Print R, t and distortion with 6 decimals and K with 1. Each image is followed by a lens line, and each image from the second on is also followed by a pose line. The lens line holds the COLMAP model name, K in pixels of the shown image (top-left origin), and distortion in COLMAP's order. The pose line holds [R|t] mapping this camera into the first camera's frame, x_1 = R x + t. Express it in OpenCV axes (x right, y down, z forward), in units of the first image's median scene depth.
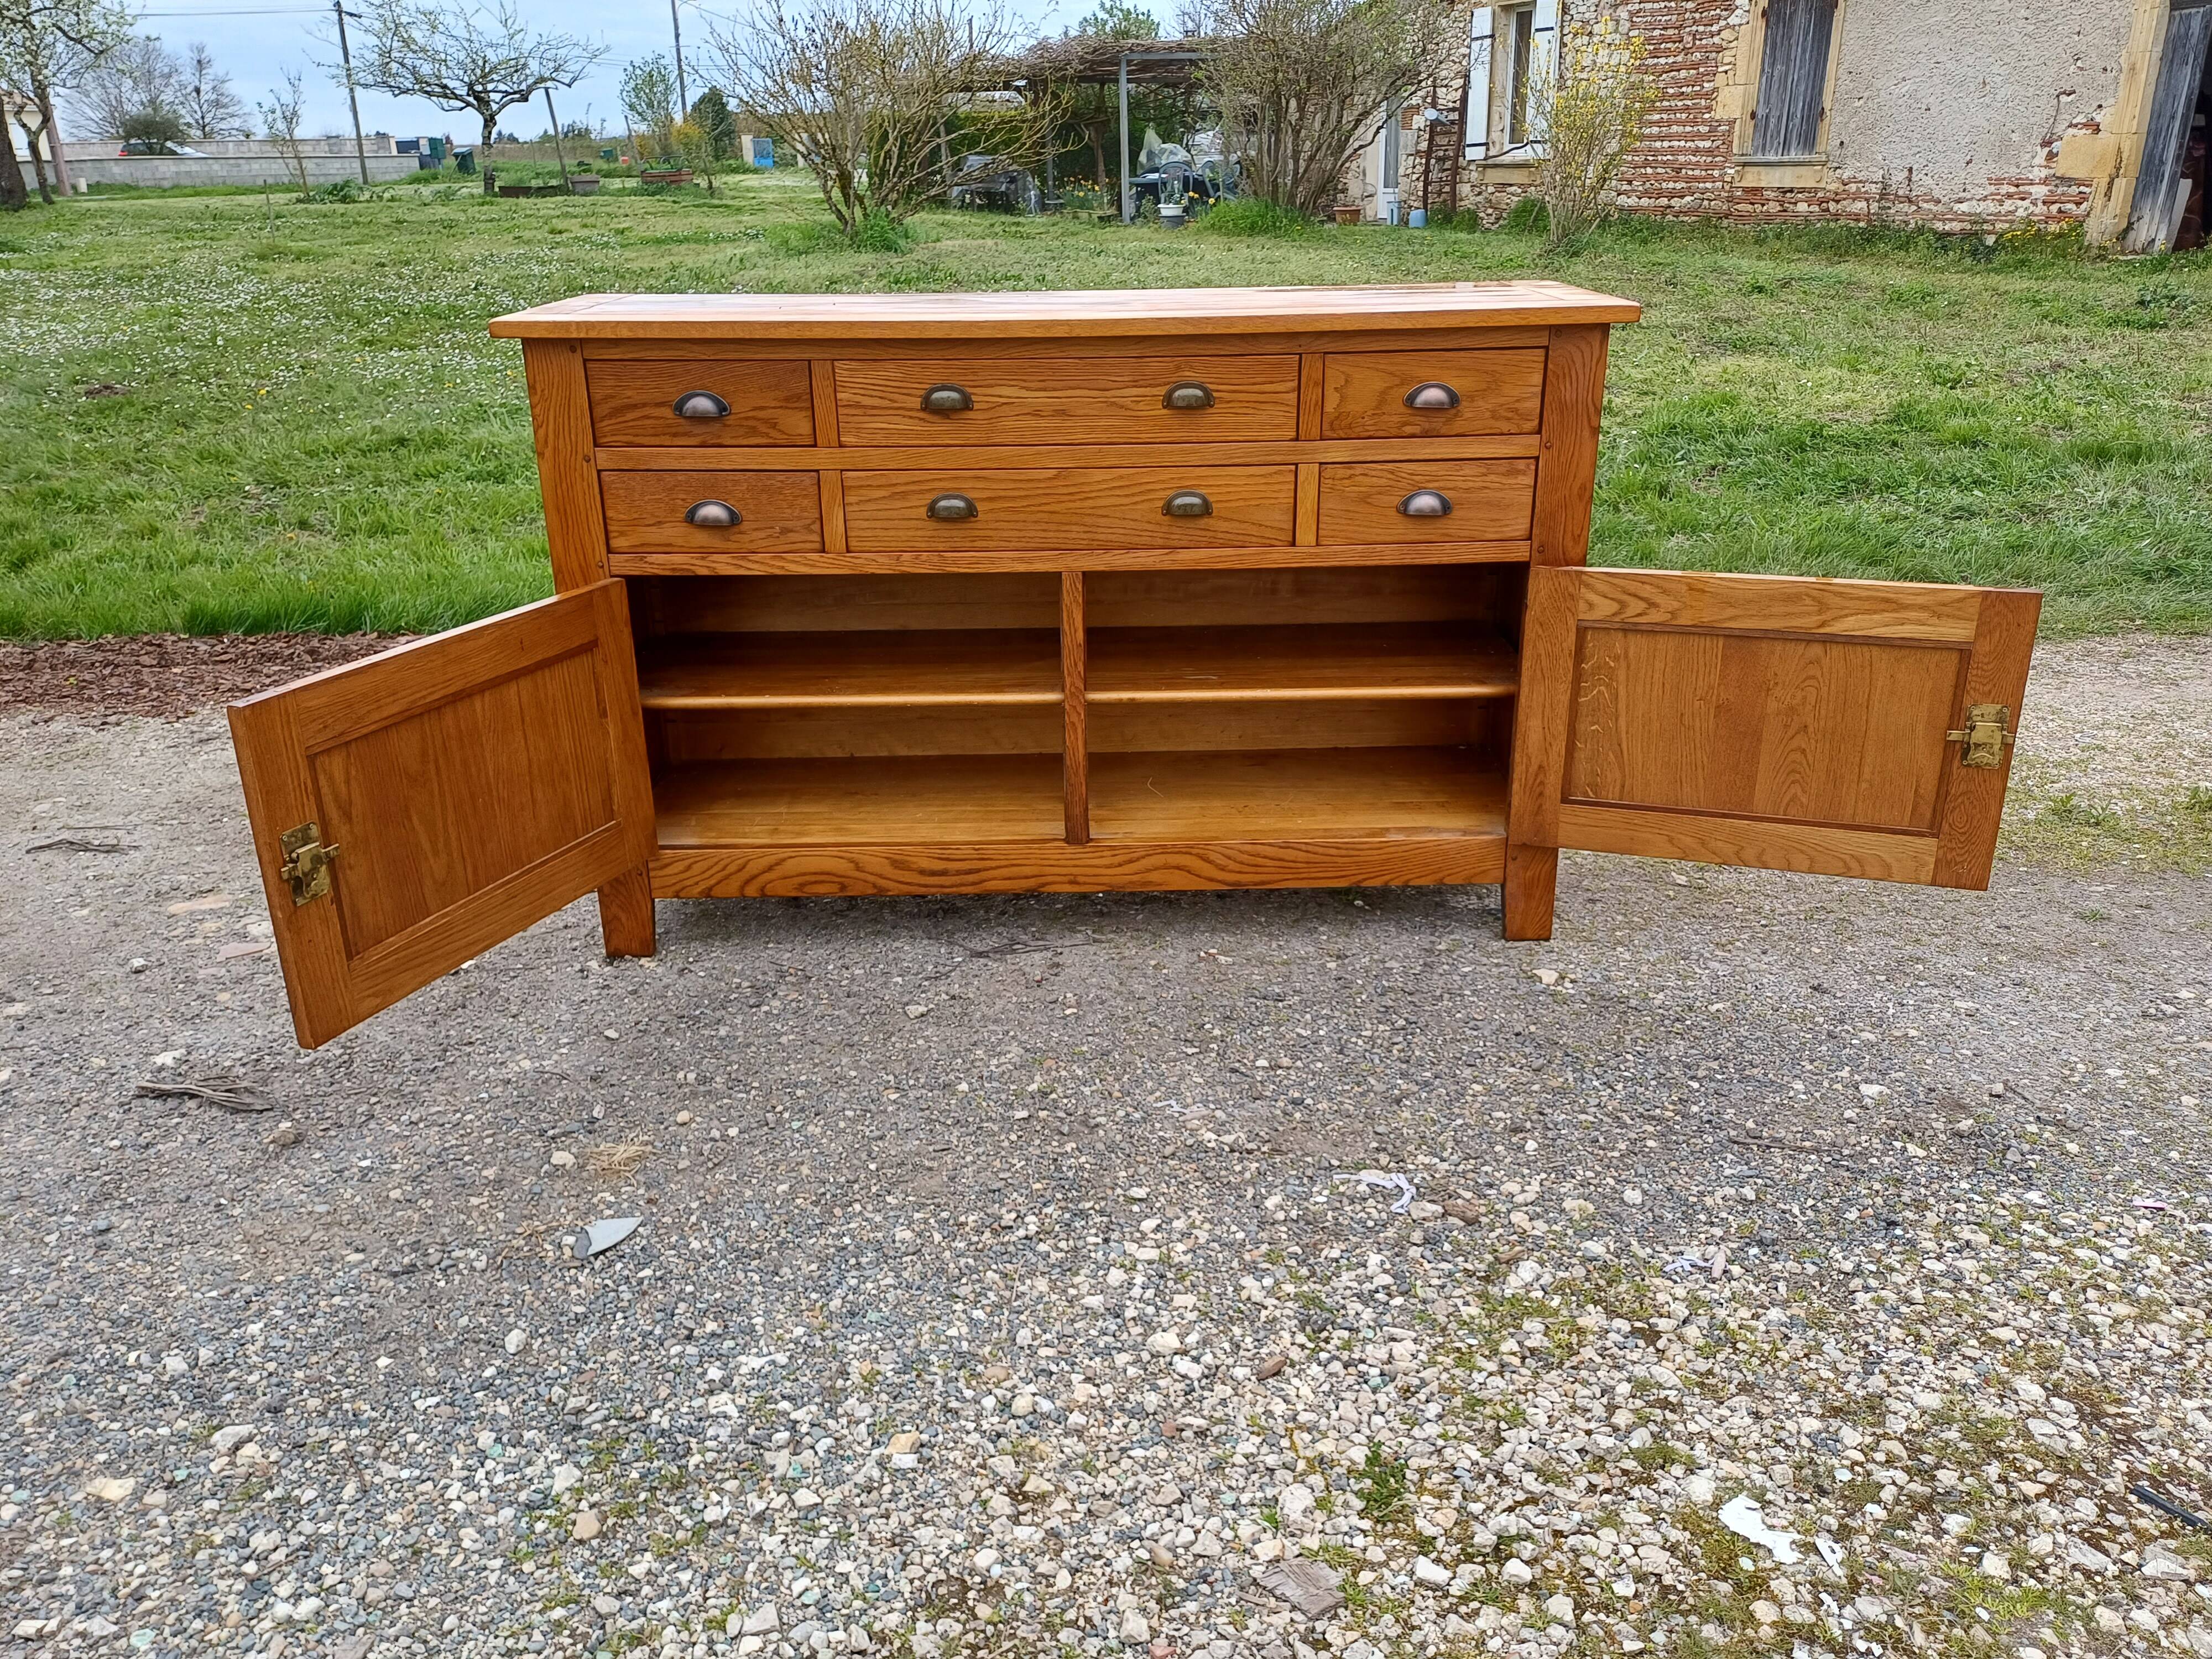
lens RADIAL K [[1656.7, 0, 1099.7], [0, 1656.7, 775.3], [0, 0, 1]] dist [0.064699, -0.053171]
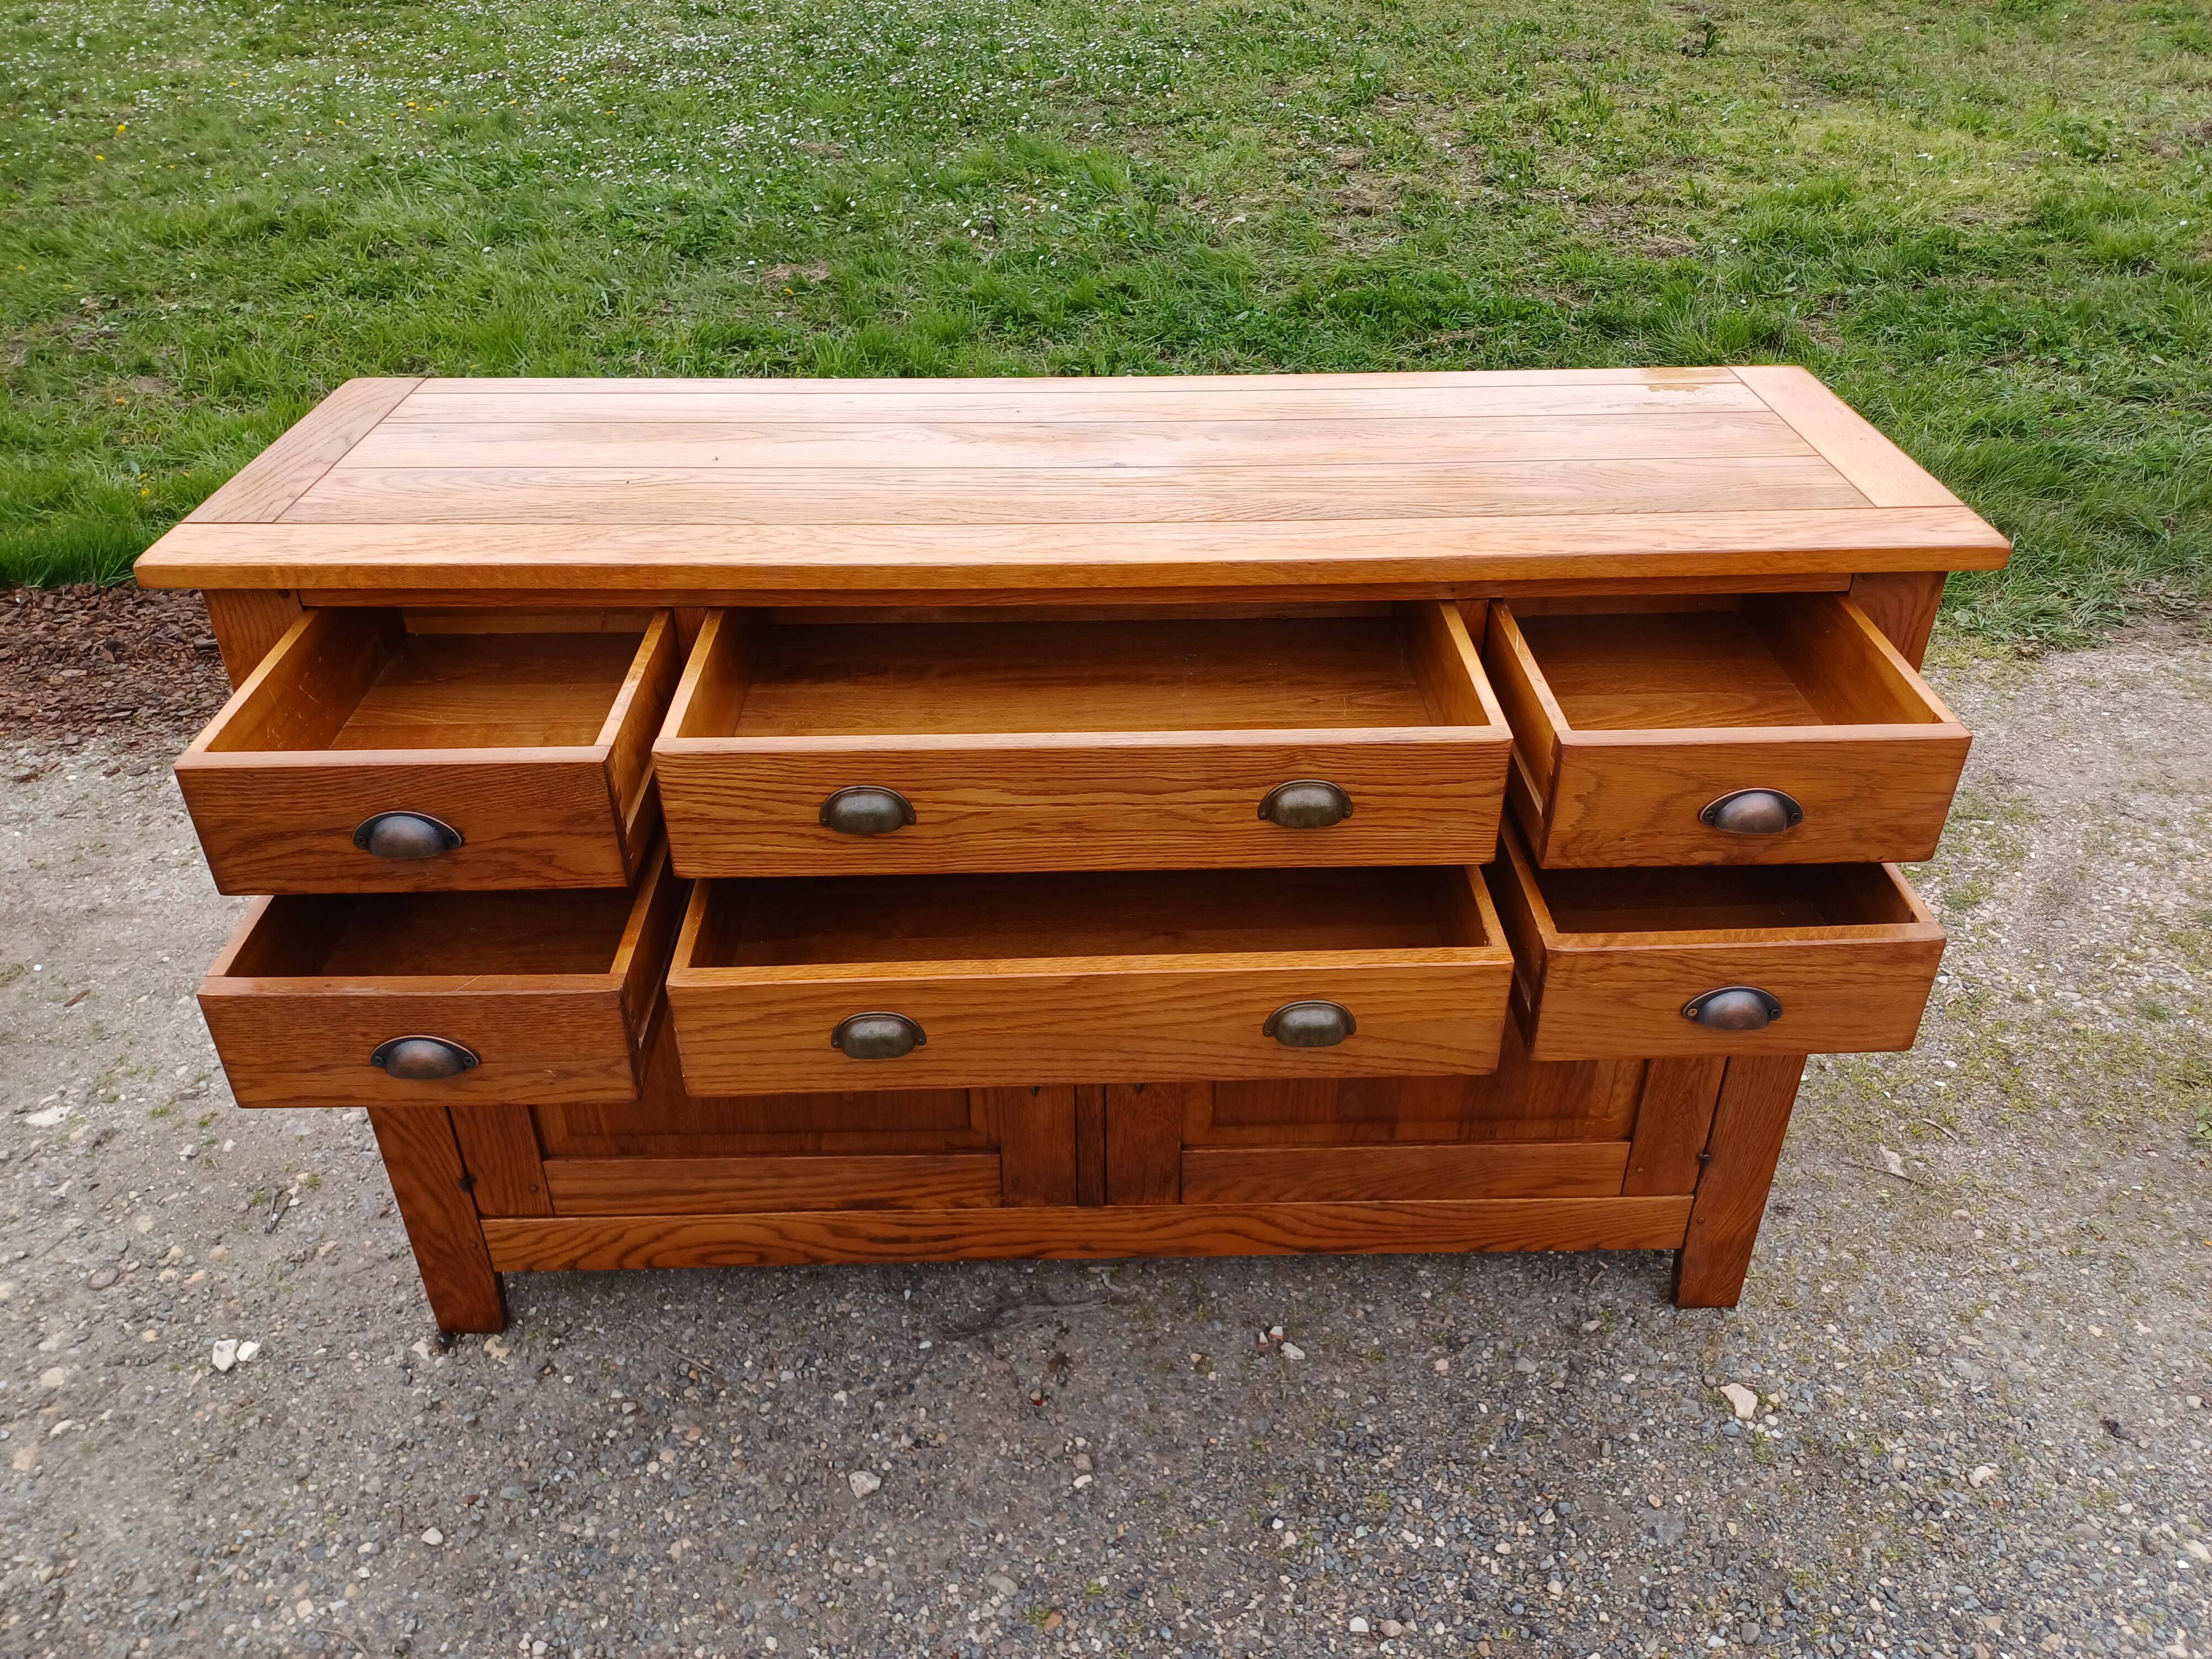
lens RADIAL K [[1657.4, 0, 1116.5], [0, 1657.4, 776.5], [0, 0, 1]] dist [0.035747, -0.024010]
pose [[0.999876, 0.003593, 0.015354, -0.014074], [-0.006525, 0.980698, 0.195421, -0.277290], [-0.014355, -0.195497, 0.980599, 0.336143]]
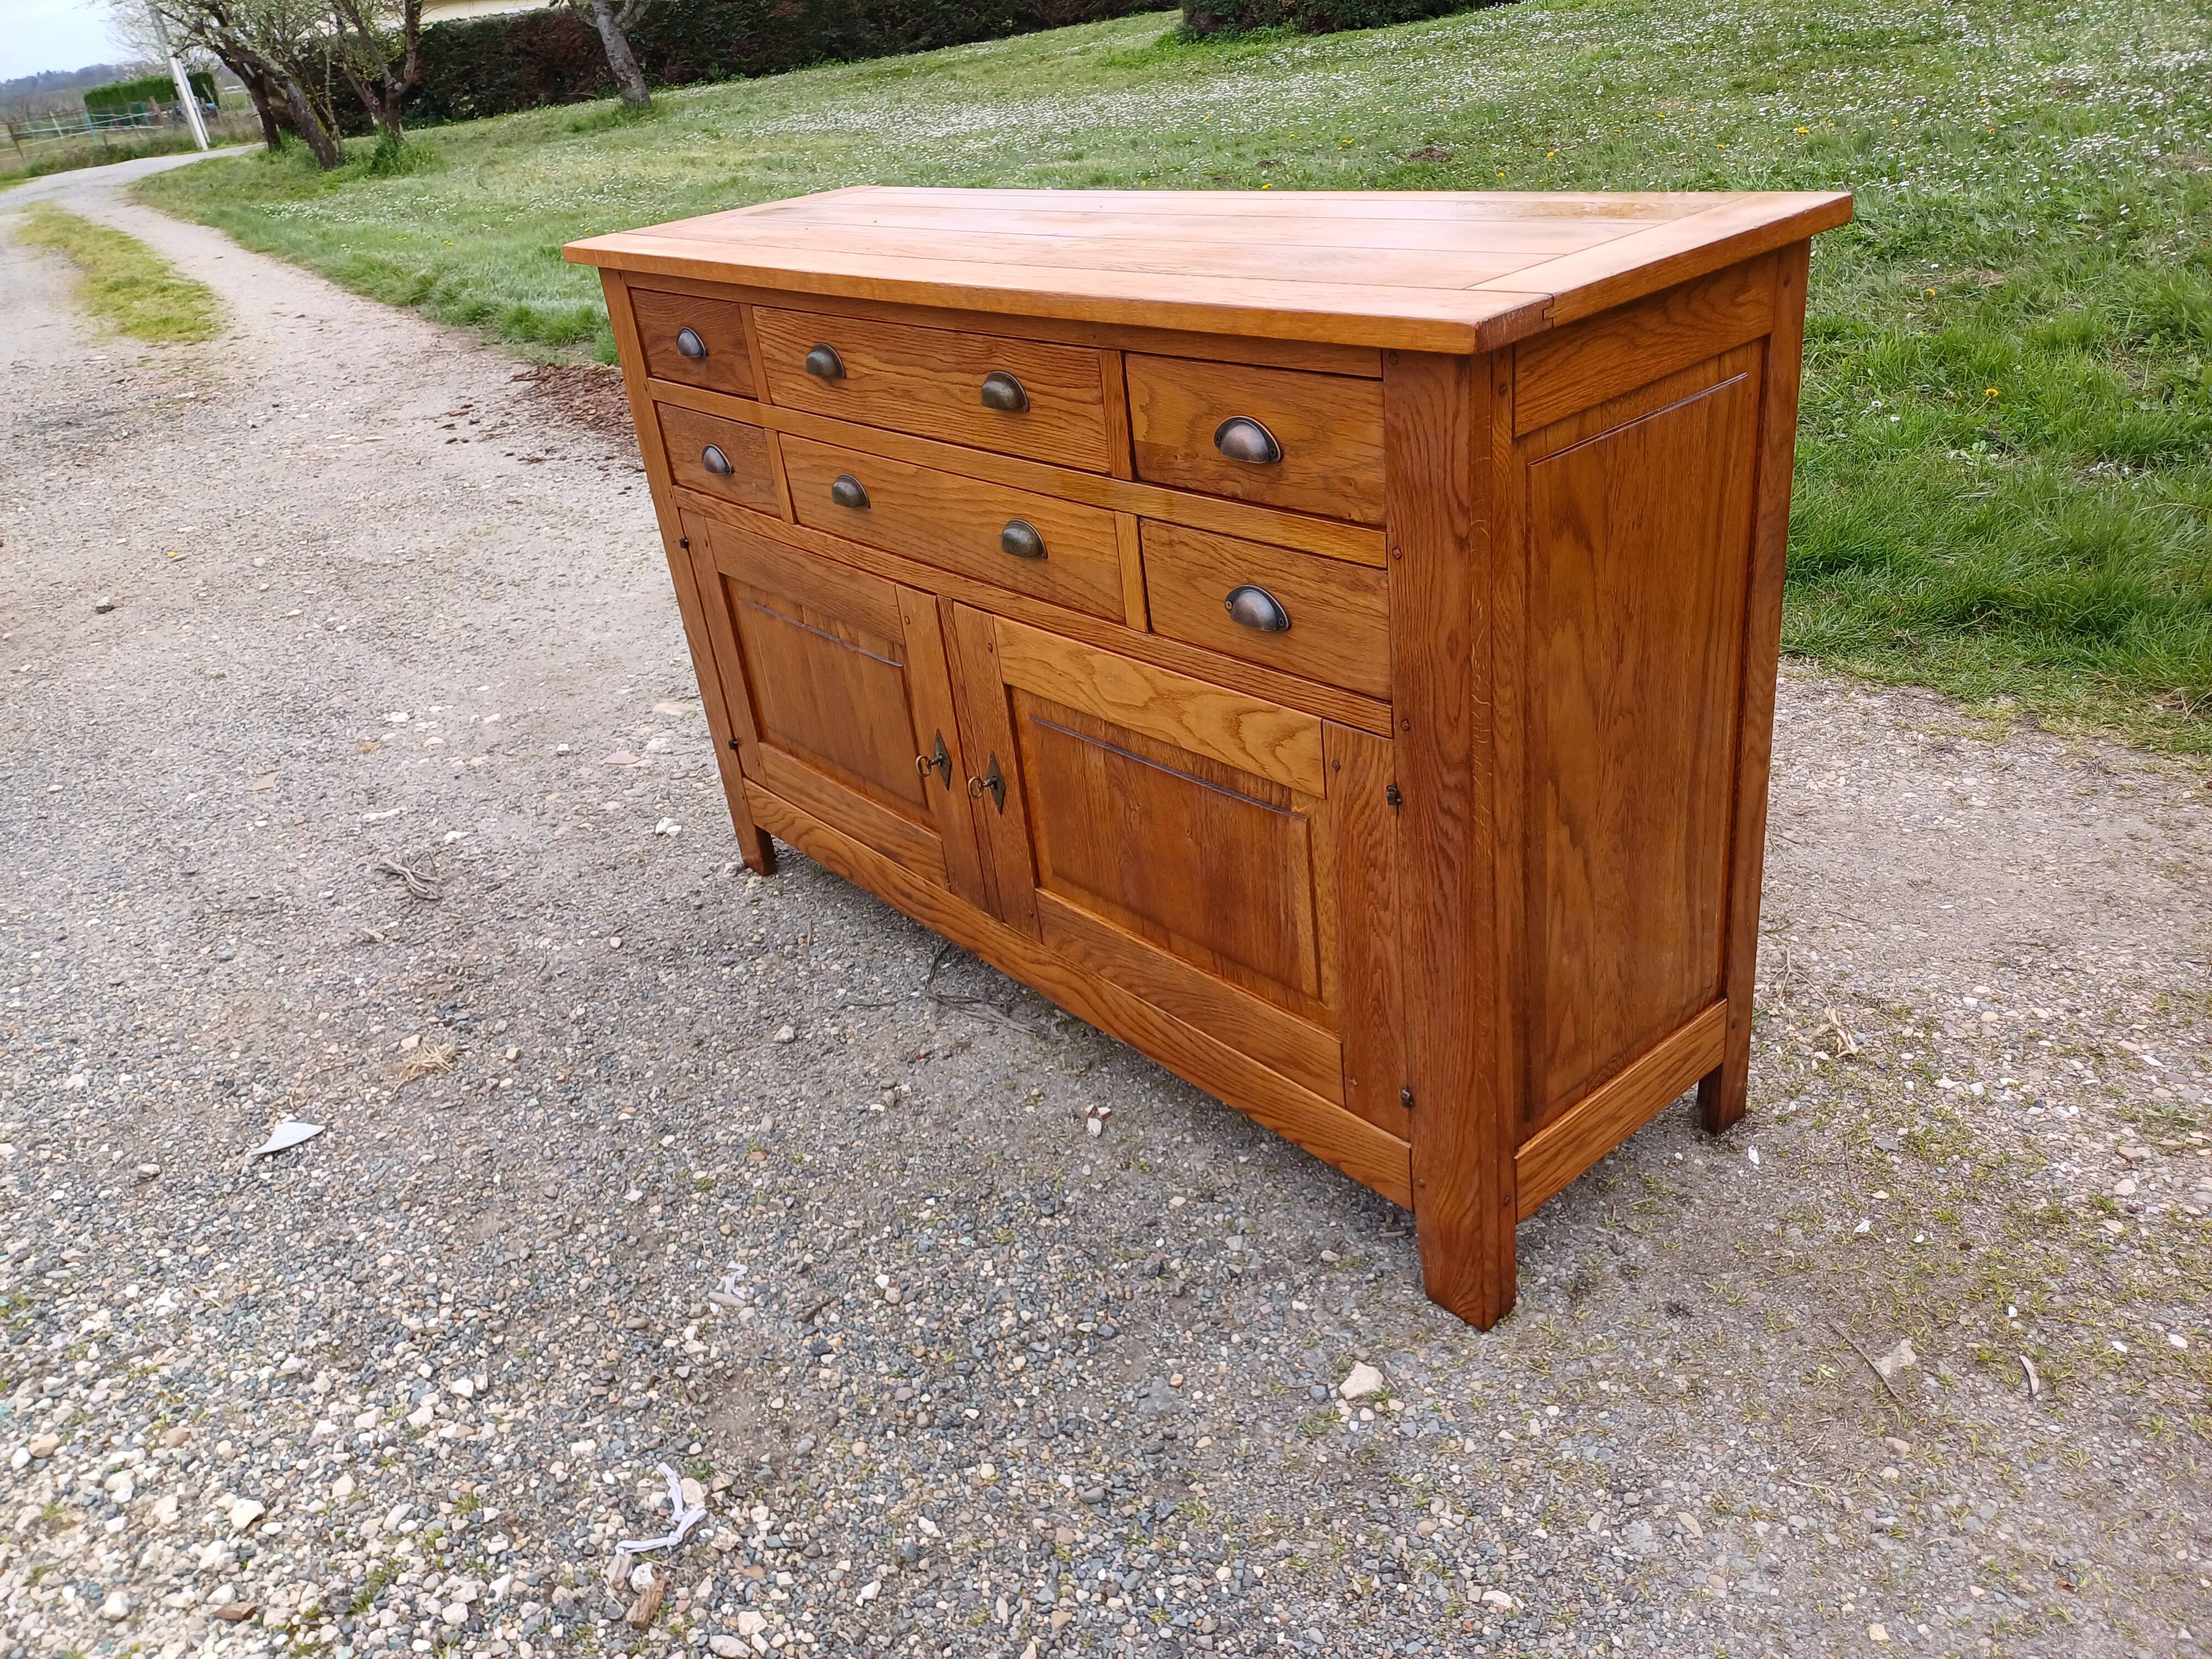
lens RADIAL K [[1639.0, 0, 1068.9], [0, 1639.0, 791.1], [0, 0, 1]] dist [0.107008, -0.145498]
pose [[0.618684, 0.288437, -0.730777, 0.574444], [-0.160645, 0.956959, 0.241707, -0.217415], [0.769041, -0.032144, 0.638391, 0.512521]]
